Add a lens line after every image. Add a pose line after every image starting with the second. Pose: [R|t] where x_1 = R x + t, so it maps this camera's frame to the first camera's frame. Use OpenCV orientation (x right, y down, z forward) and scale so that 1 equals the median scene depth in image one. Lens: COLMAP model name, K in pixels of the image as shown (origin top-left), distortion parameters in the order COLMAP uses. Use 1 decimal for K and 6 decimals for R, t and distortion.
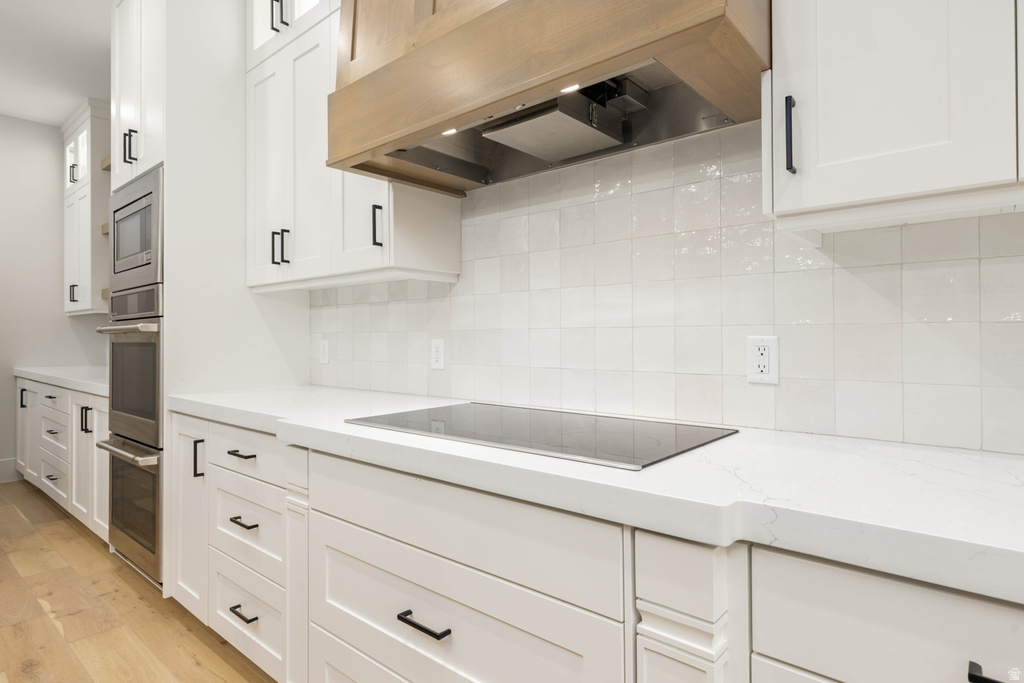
lens RADIAL K [[560.6, 0, 513.8], [0, 560.6, 335.9], [0, 0, 1]] dist [-0.004649, -0.000472]
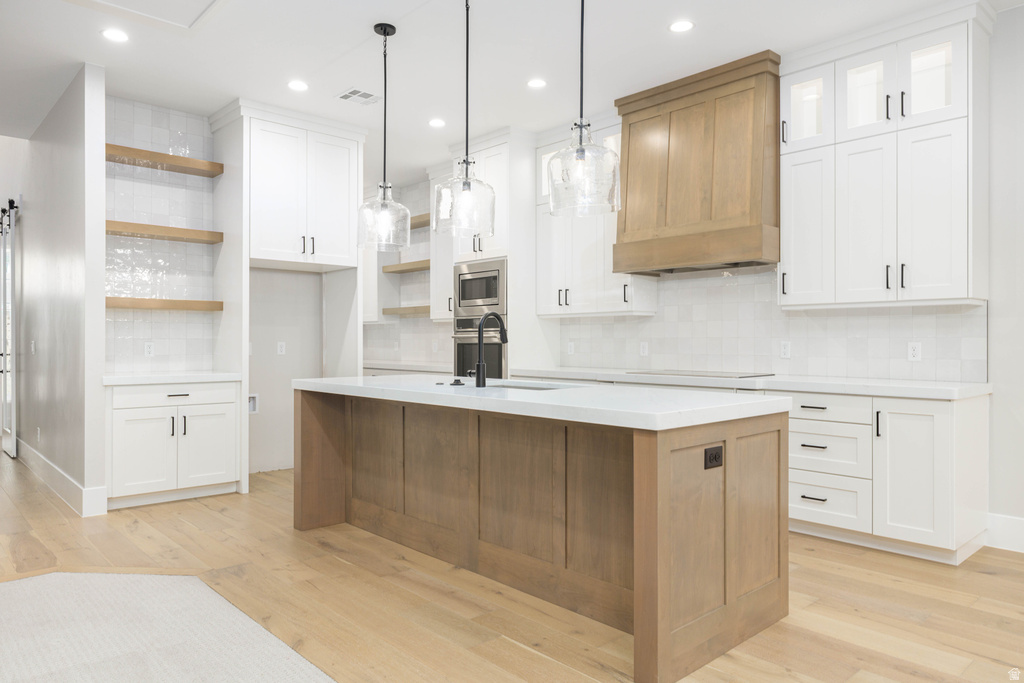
lens RADIAL K [[686.2, 0, 510.6], [0, 686.2, 345.1], [0, 0, 1]] dist [-0.002395, 0.000951]
pose [[0.992471, 0.003490, -0.122433, -0.298250], [-0.001938, 0.999916, 0.012793, -0.013567], [0.122467, -0.012459, 0.992394, -1.538590]]
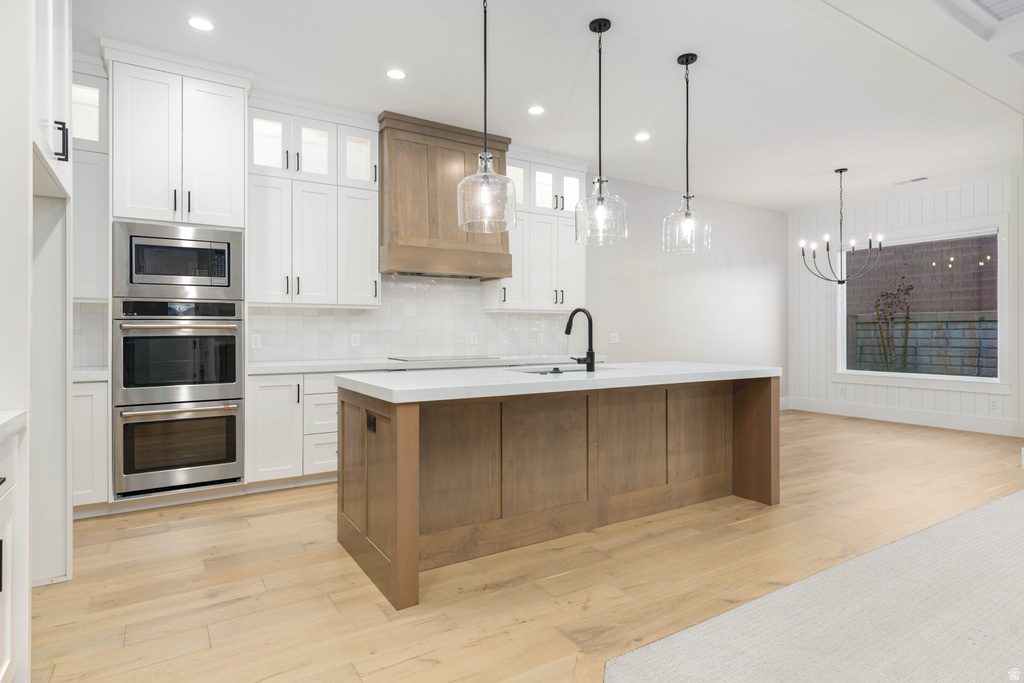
lens RADIAL K [[560.6, 0, 513.7], [0, 560.6, 335.3], [0, 0, 1]] dist [-0.004649, -0.000472]
pose [[0.293602, -0.000250, 0.955928, -2.003148], [-0.004818, 0.999987, 0.001741, 0.004255], [-0.955916, -0.005117, 0.293597, -0.281129]]
